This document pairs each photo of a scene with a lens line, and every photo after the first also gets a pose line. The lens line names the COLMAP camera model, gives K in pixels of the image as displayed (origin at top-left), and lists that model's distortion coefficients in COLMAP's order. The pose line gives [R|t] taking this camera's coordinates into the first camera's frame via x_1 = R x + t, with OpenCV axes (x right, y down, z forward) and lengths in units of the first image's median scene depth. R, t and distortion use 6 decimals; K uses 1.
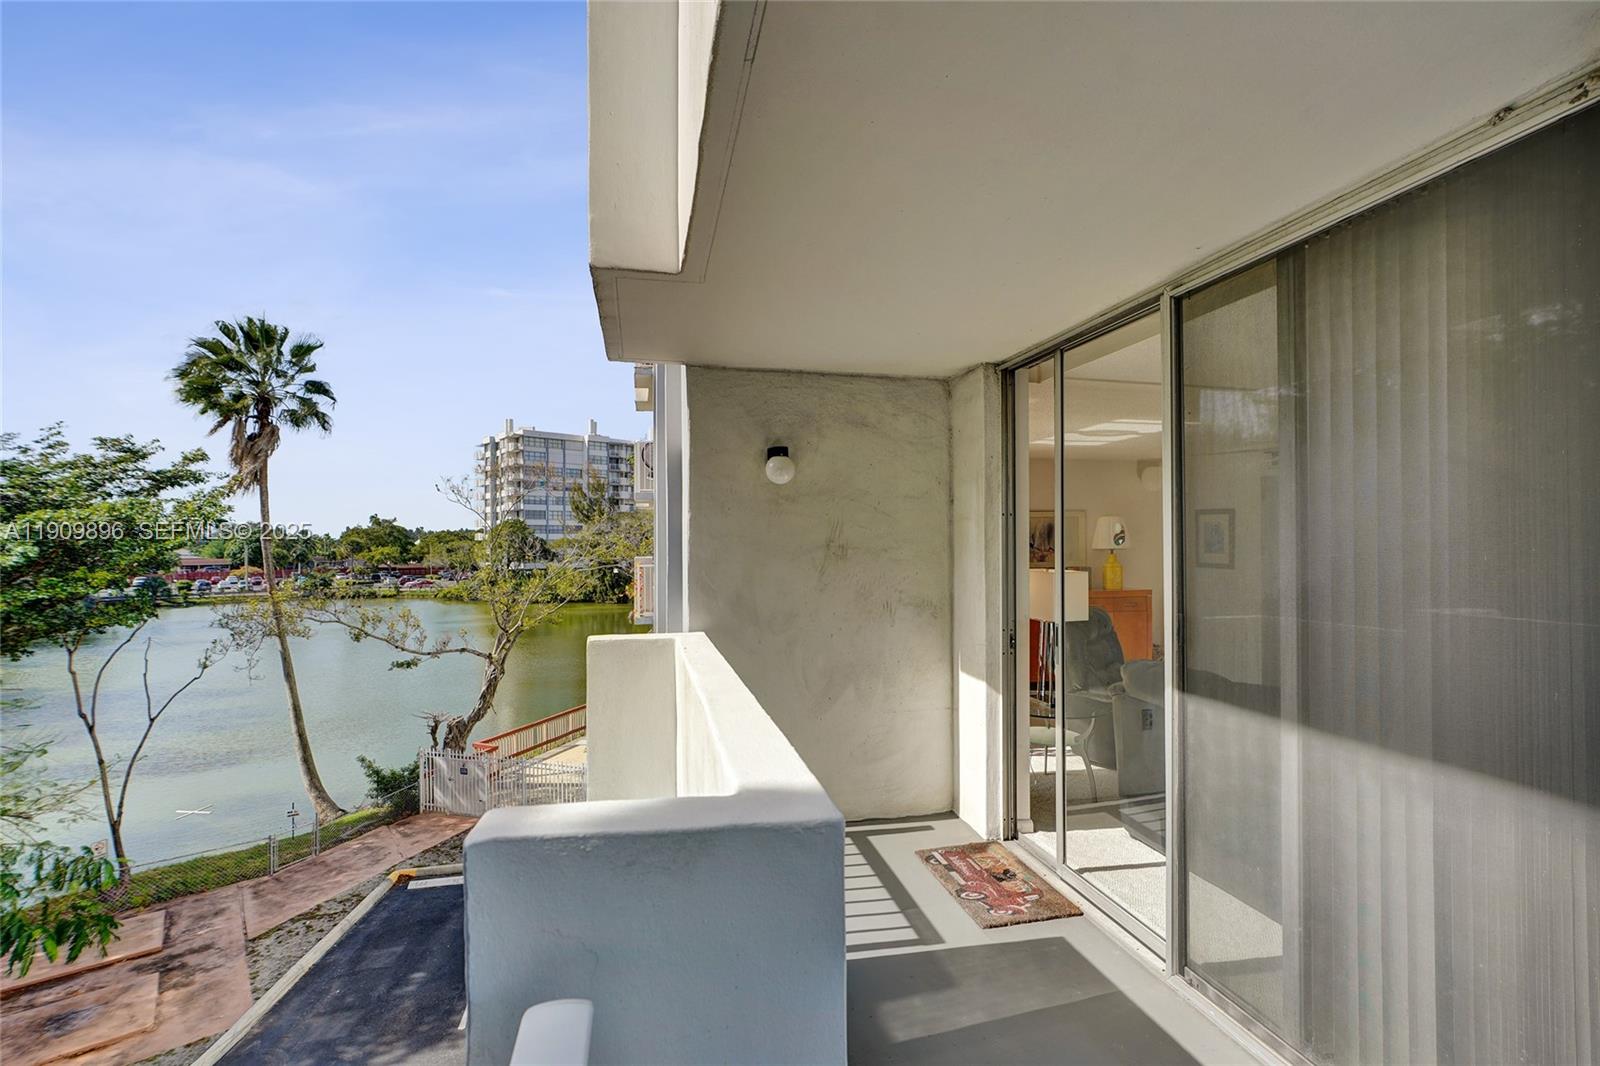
lens RADIAL K [[727.2, 0, 798.1], [0, 727.2, 536.4], [0, 0, 1]] dist [-0.014627, 0.007385]
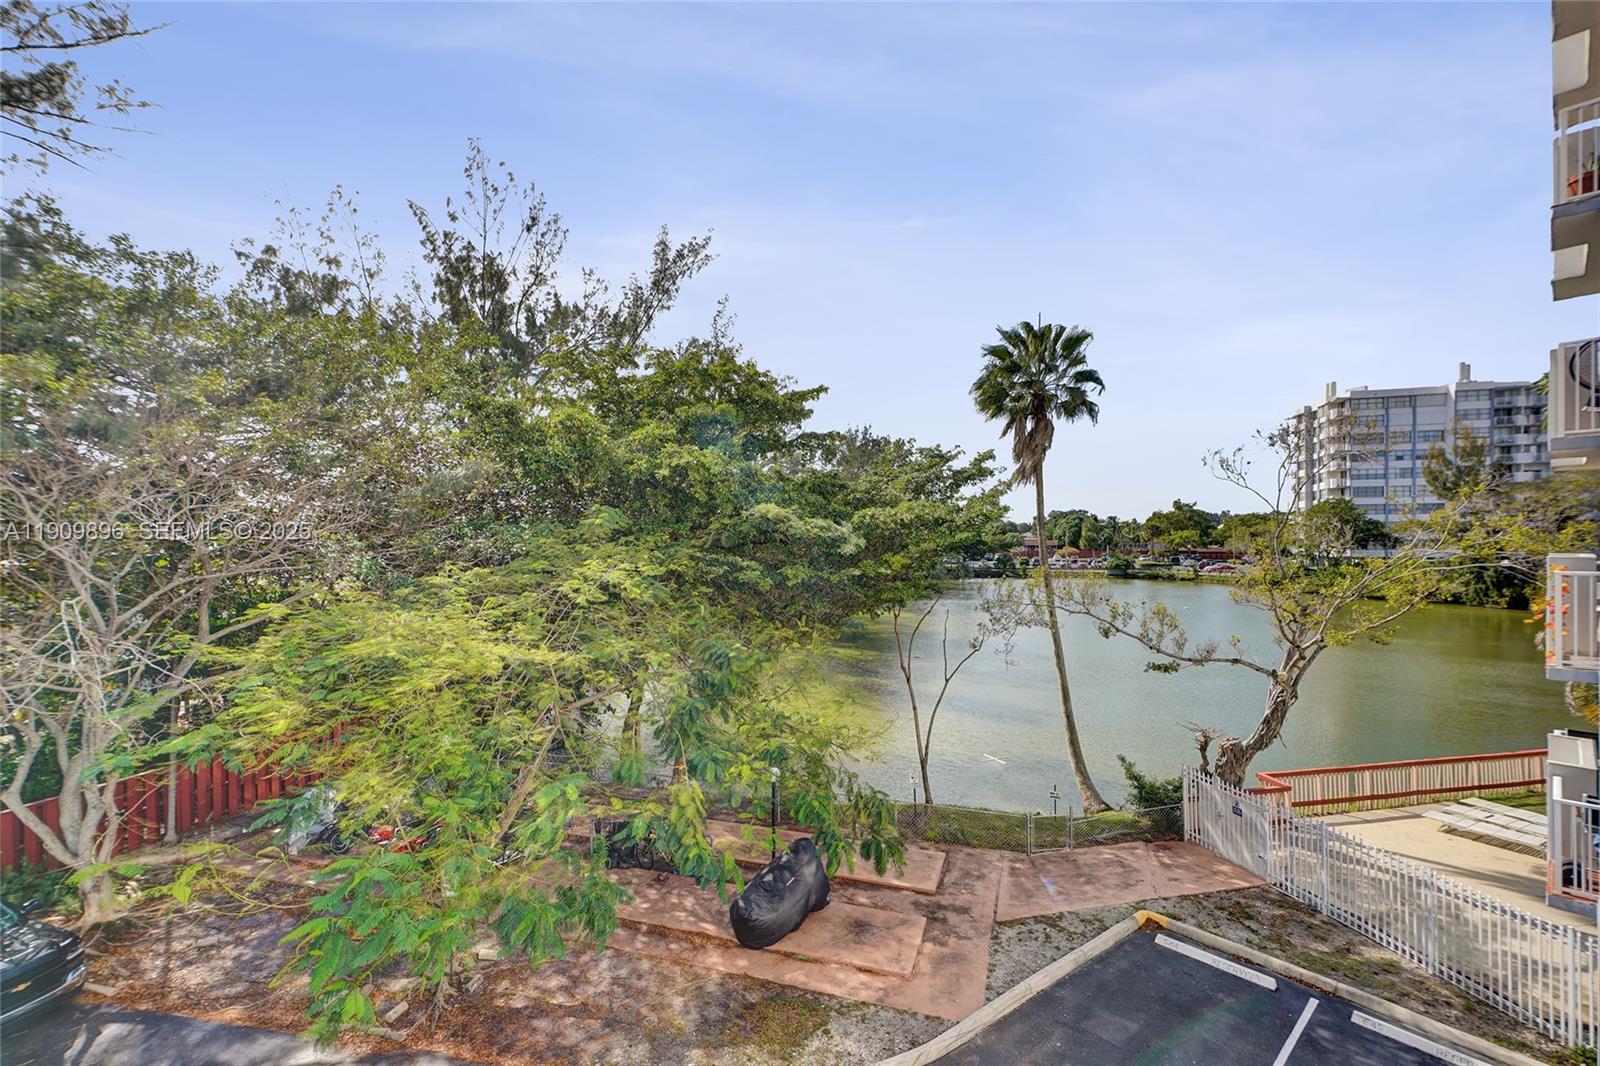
lens RADIAL K [[691.1, 0, 799.7], [0, 691.1, 537.7], [0, 0, 1]] dist [0.048658, -0.016973]
pose [[0.517762, 0.008575, -0.855482, -0.203472], [0.013014, 0.999755, 0.017898, -0.012981], [0.855426, -0.020400, 0.517524, 0.865449]]
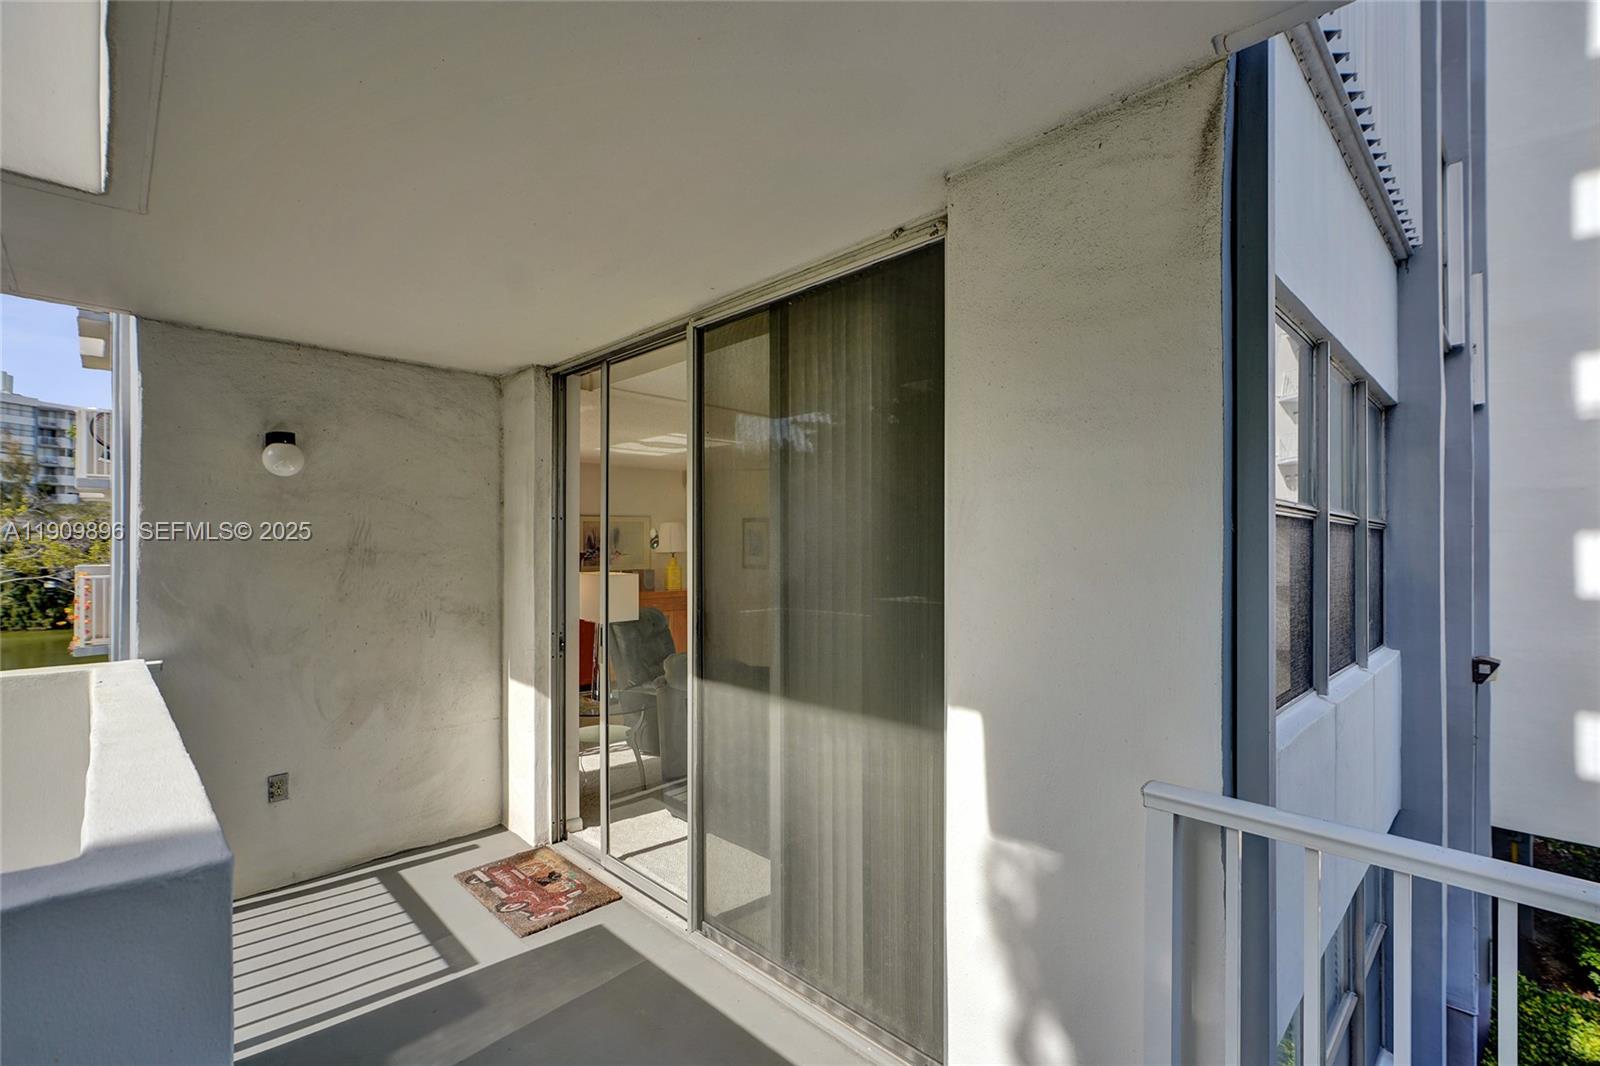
lens RADIAL K [[722.1, 0, 794.5], [0, 722.1, 541.4], [0, 0, 1]] dist [-0.005888, 0.000794]
pose [[0.848844, 0.005921, 0.528610, 0.035395], [-0.006420, 0.999979, -0.000891, 0.000215], [-0.528604, -0.002637, 0.848864, -0.019931]]
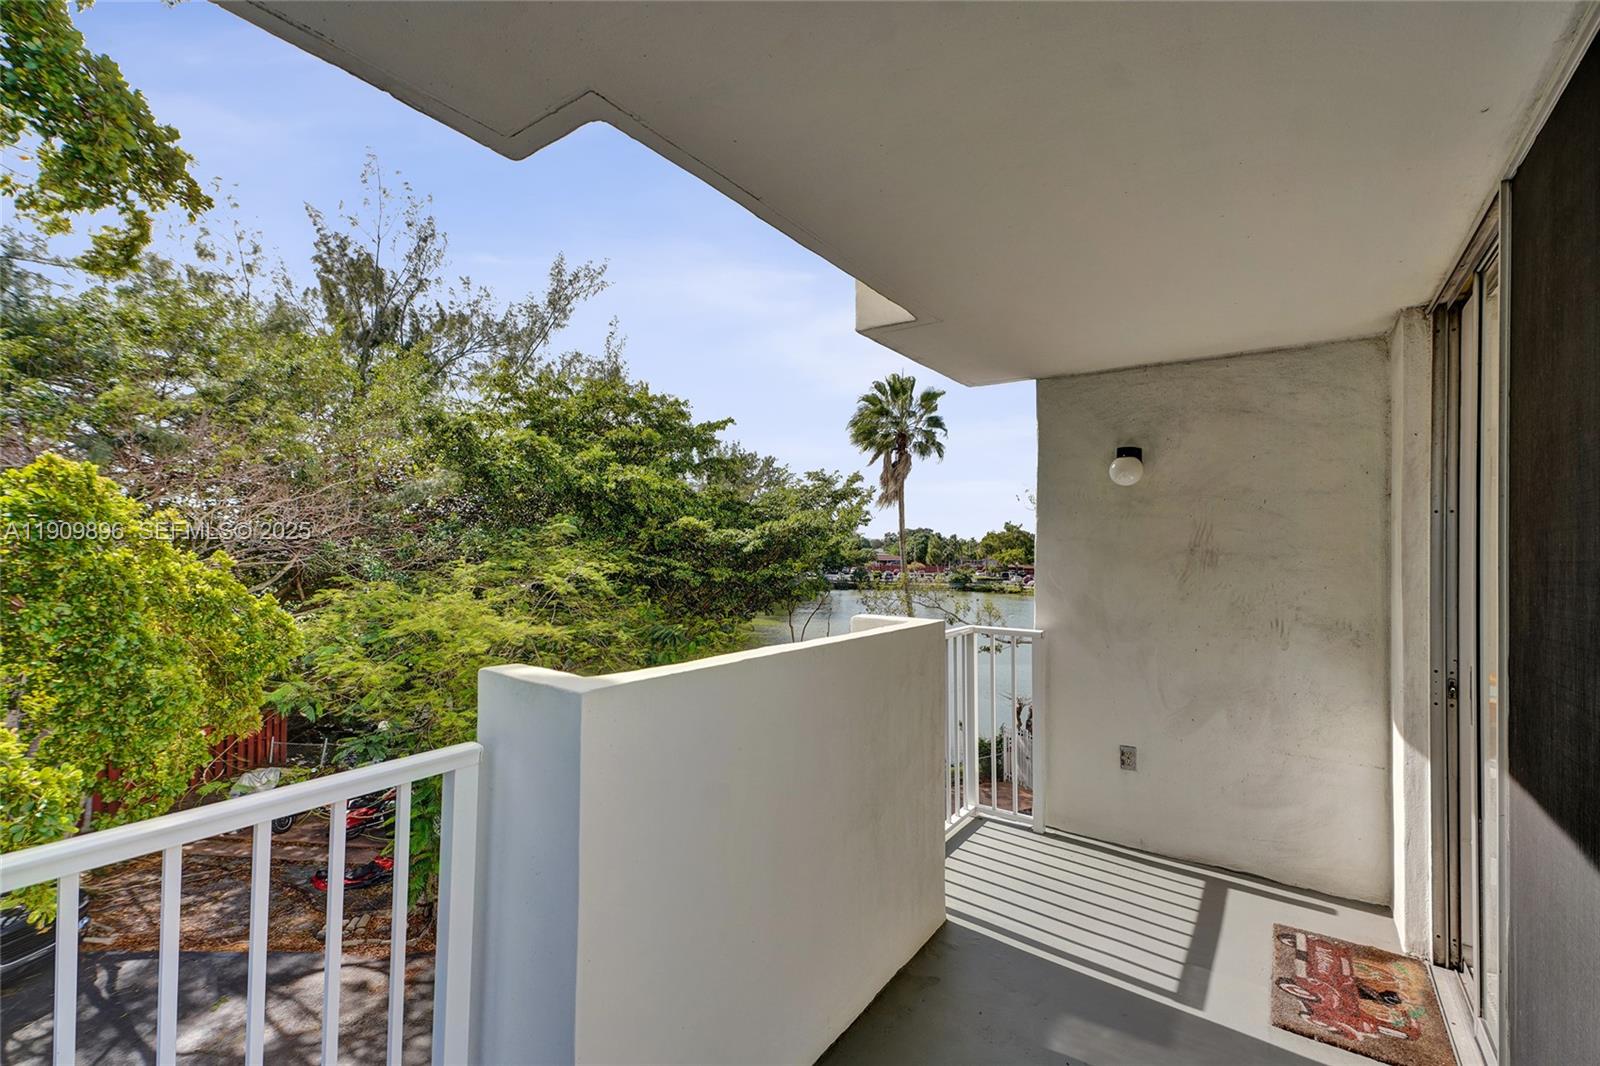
lens RADIAL K [[691.1, 0, 799.7], [0, 691.1, 537.7], [0, 0, 1]] dist [0.048658, -0.016973]
pose [[0.679527, 0.005285, -0.733632, 0.341615], [-0.008634, 0.999962, -0.000794, 0.001517], [0.733600, 0.006873, 0.679547, 0.047991]]
